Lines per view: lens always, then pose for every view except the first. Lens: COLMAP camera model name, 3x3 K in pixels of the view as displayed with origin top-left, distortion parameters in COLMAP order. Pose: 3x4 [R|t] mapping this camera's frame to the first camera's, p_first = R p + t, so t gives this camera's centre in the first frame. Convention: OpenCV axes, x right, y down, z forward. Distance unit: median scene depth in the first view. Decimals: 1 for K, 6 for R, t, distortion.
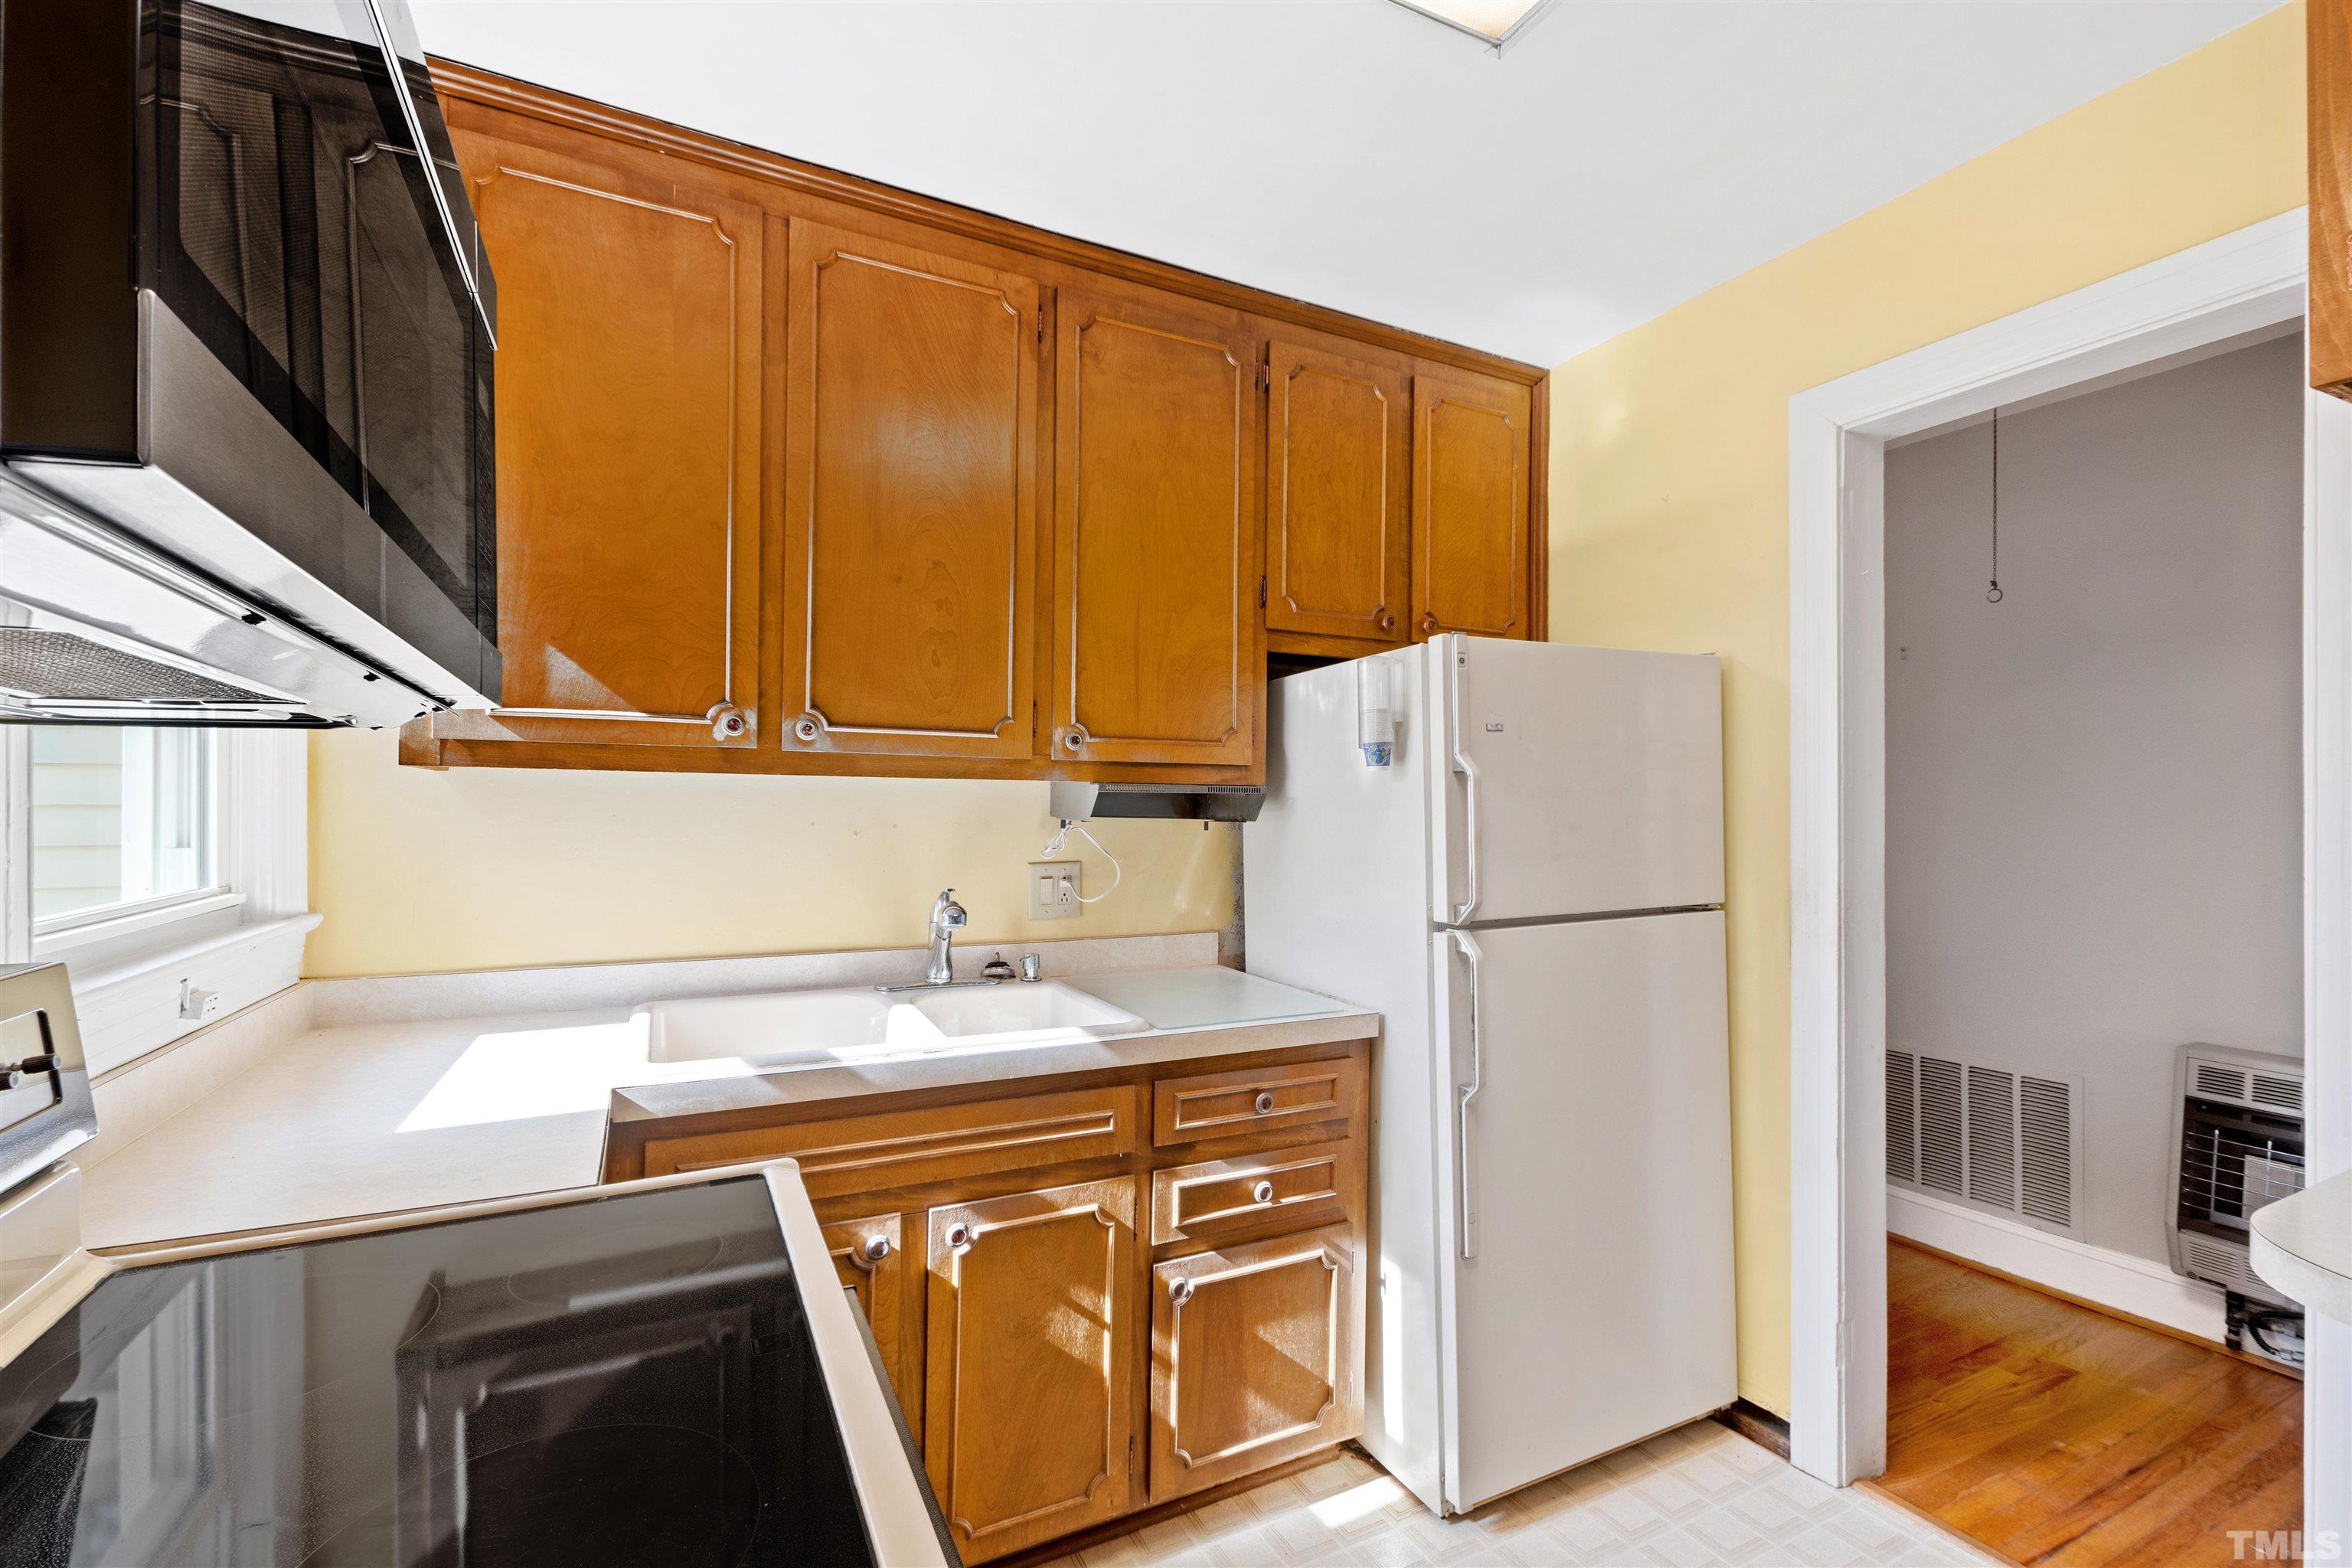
lens RADIAL K [[1013.8, 0, 1171.5], [0, 1013.8, 800.7], [0, 0, 1]] dist [0.012773, -0.004032]
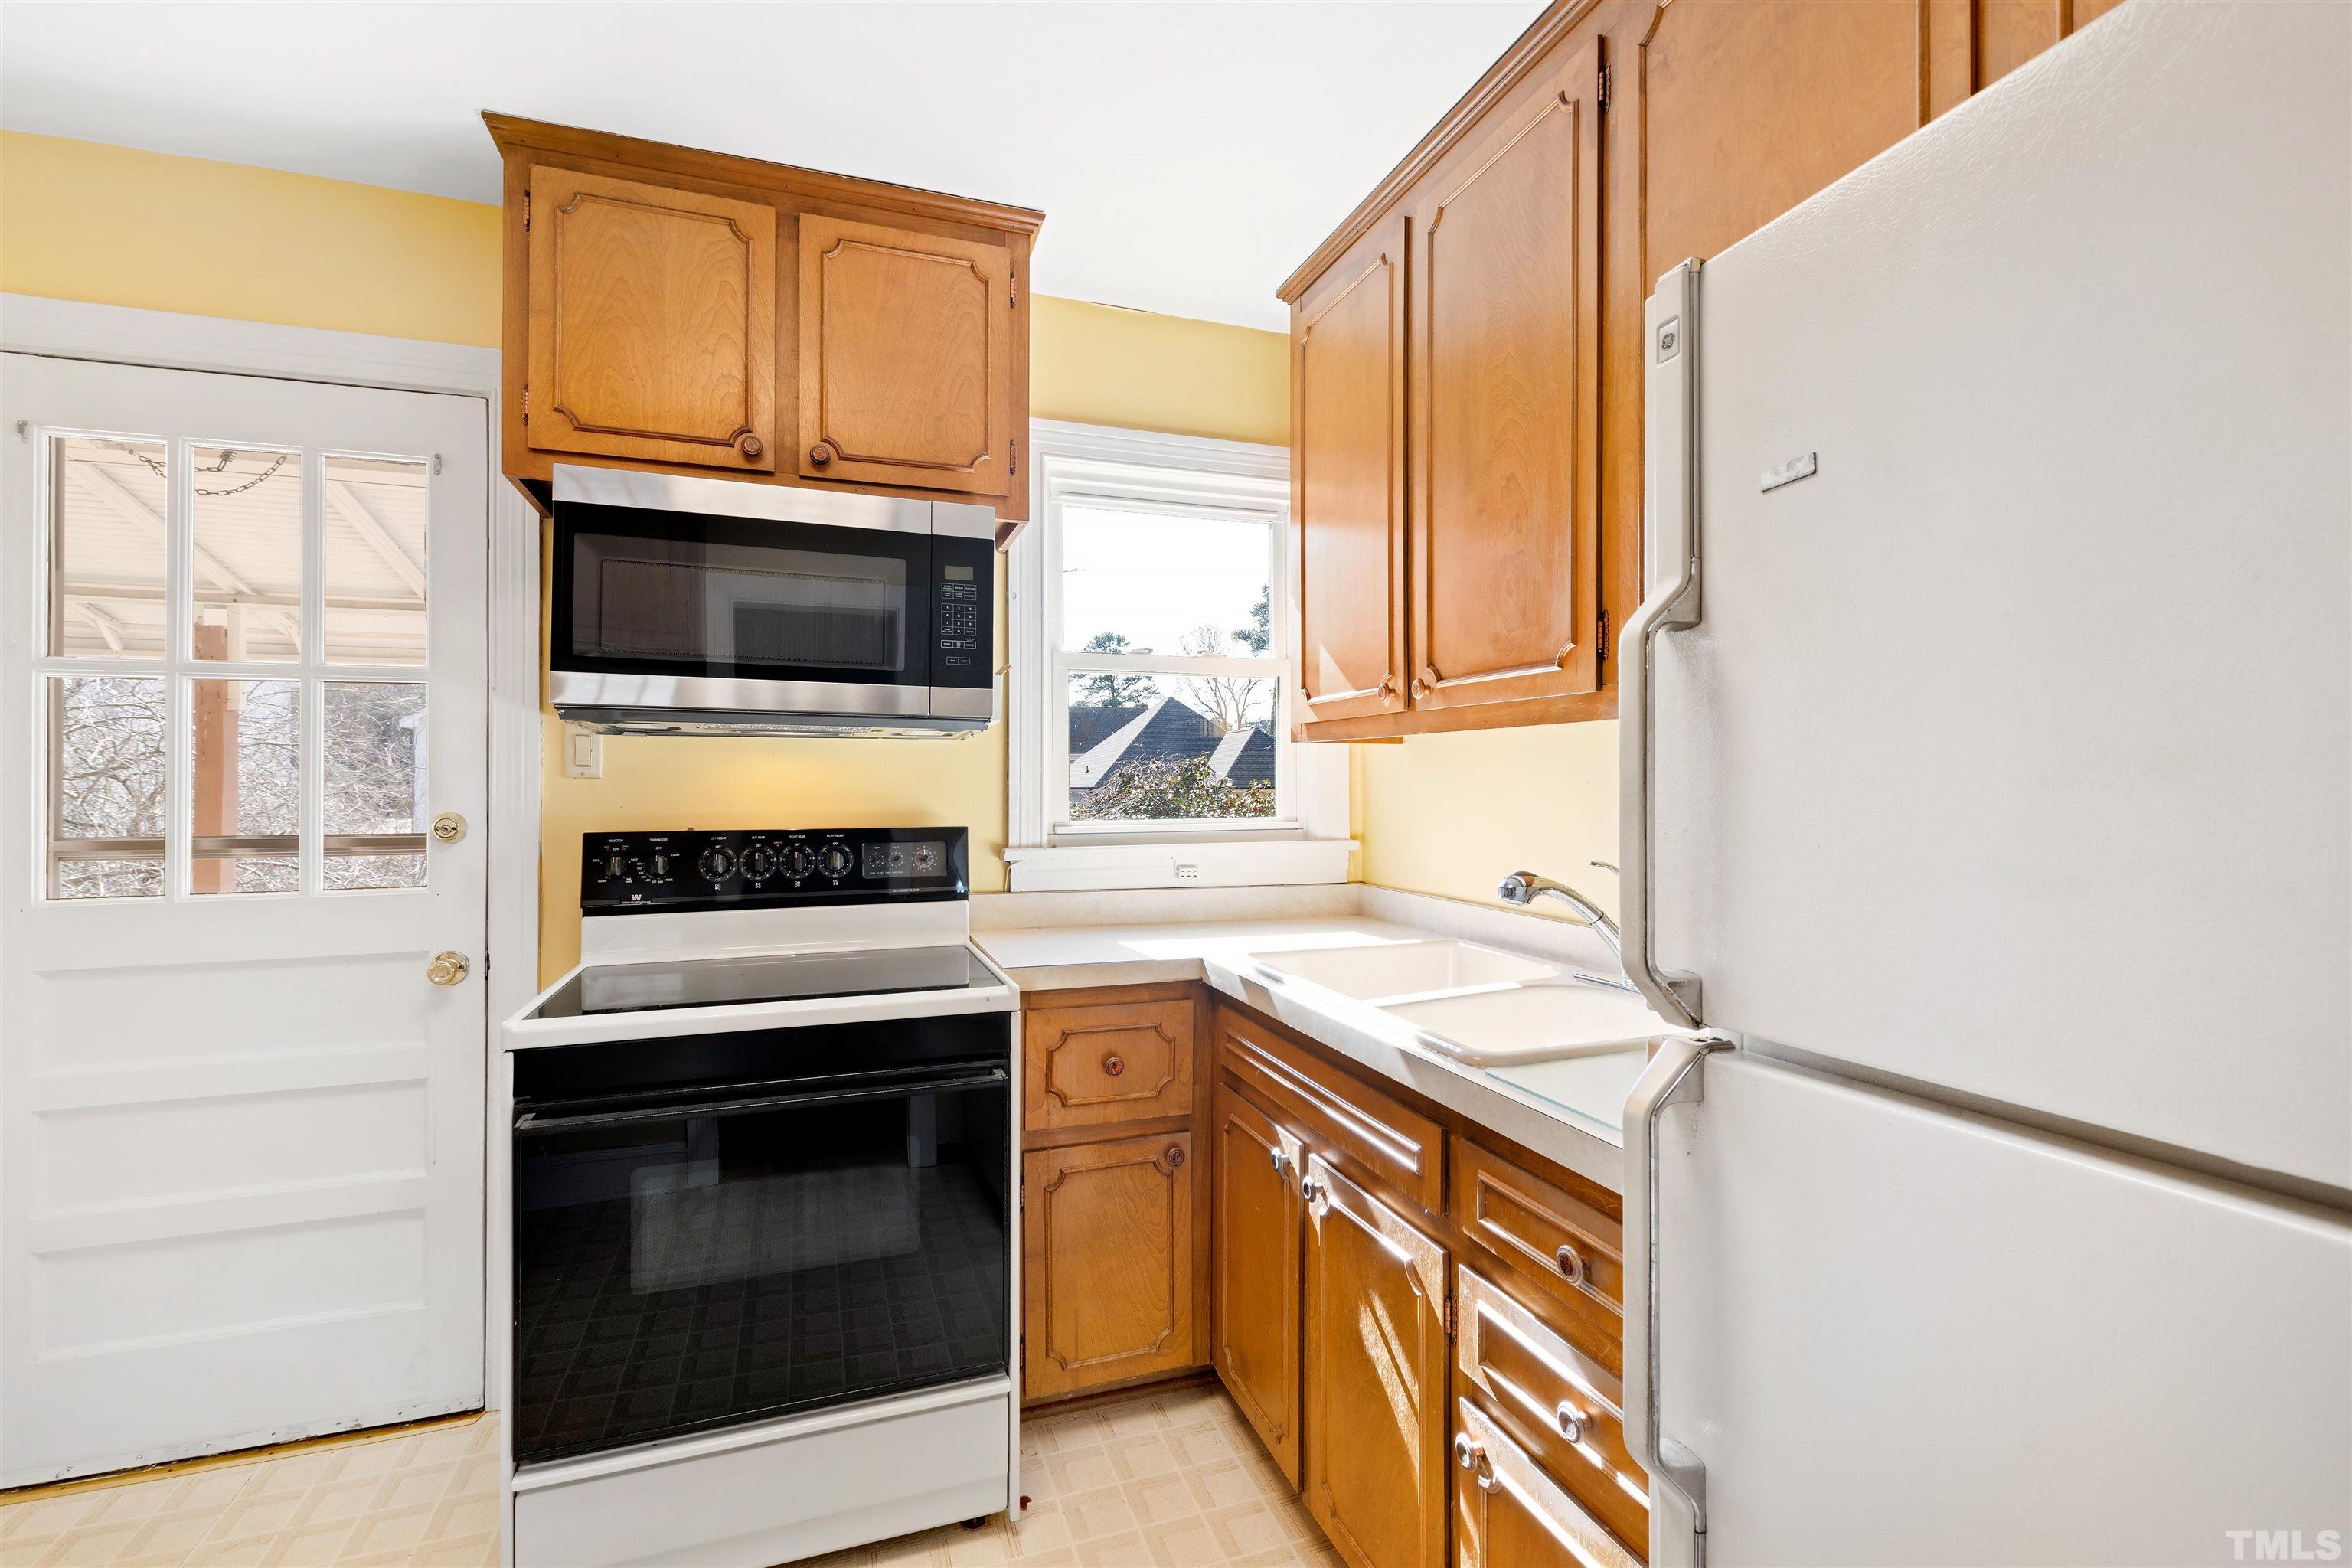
lens RADIAL K [[1013.8, 0, 1175.0], [0, 1013.8, 782.5], [0, 0, 1]] dist [0.012773, -0.004032]
pose [[-0.112495, -0.008945, -0.993612, 0.677687], [0.006081, 0.999935, -0.009690, 0.032963], [0.993634, -0.007132, -0.112434, 0.839253]]
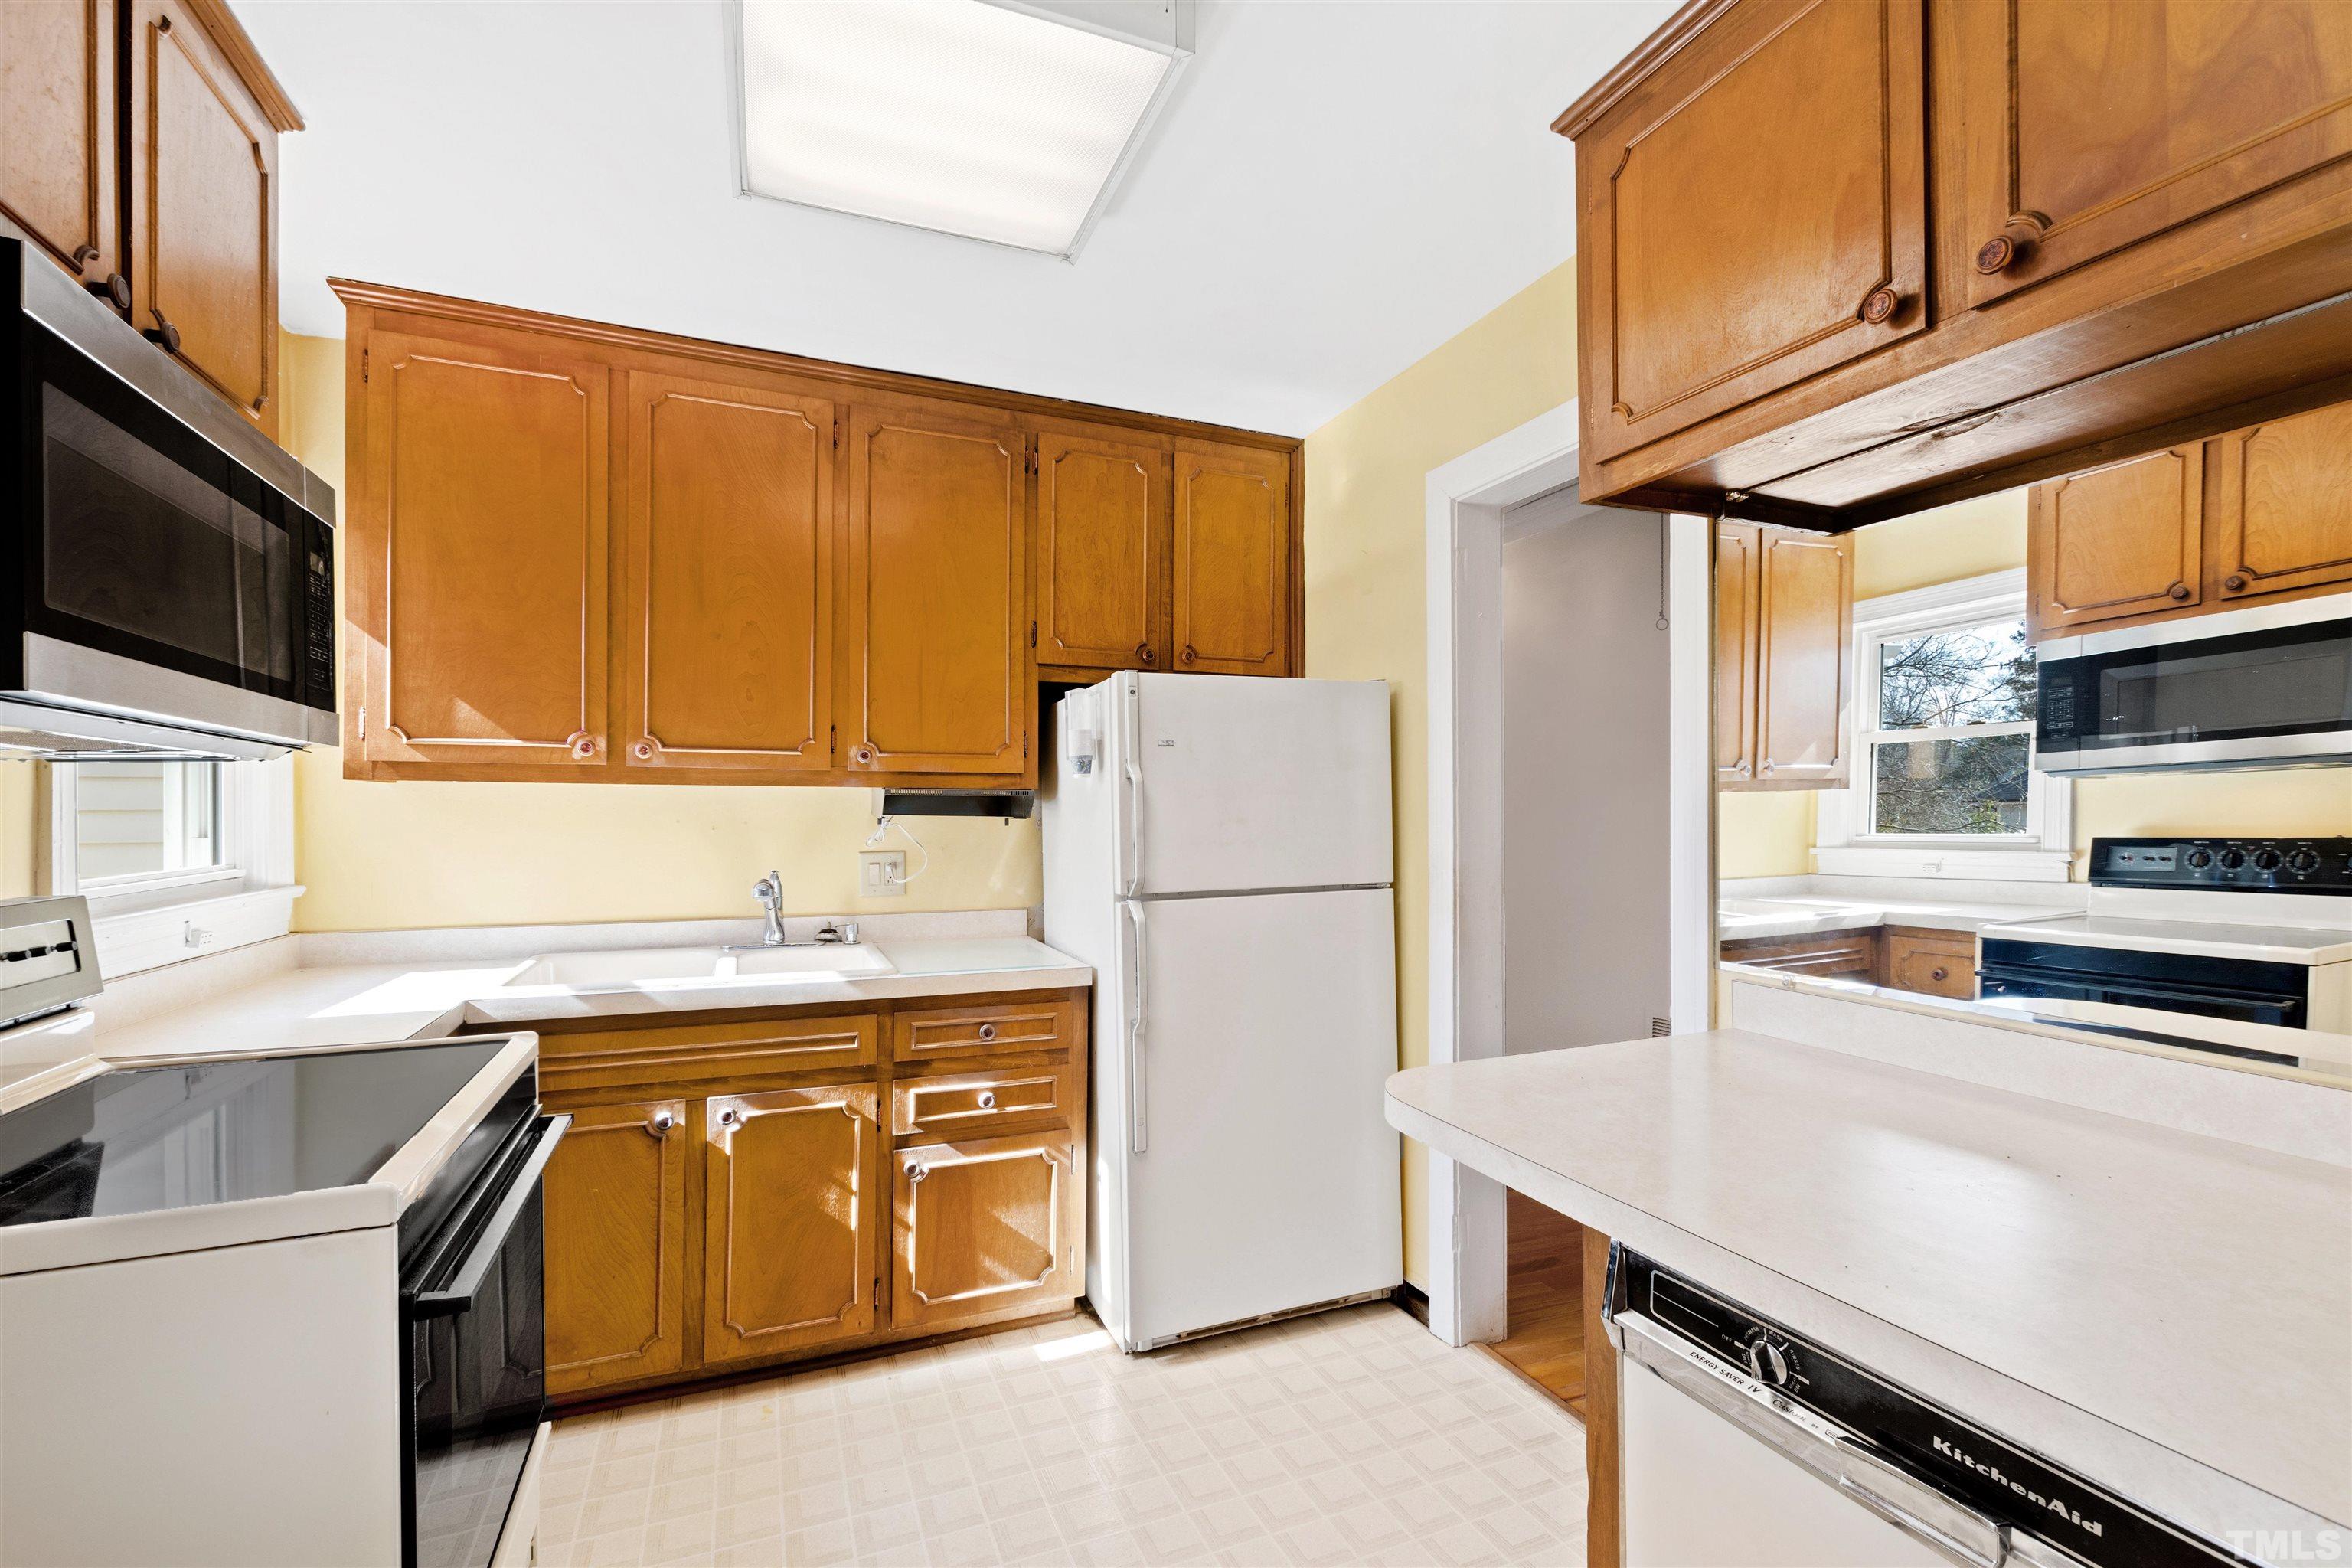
lens RADIAL K [[1013.8, 0, 1163.0], [0, 1013.8, 805.4], [0, 0, 1]] dist [0.012773, -0.004032]
pose [[0.997213, -0.005090, -0.074434, 0.414130], [0.005273, 0.999984, 0.002260, 0.003554], [0.074421, -0.002647, 0.997223, -0.285460]]
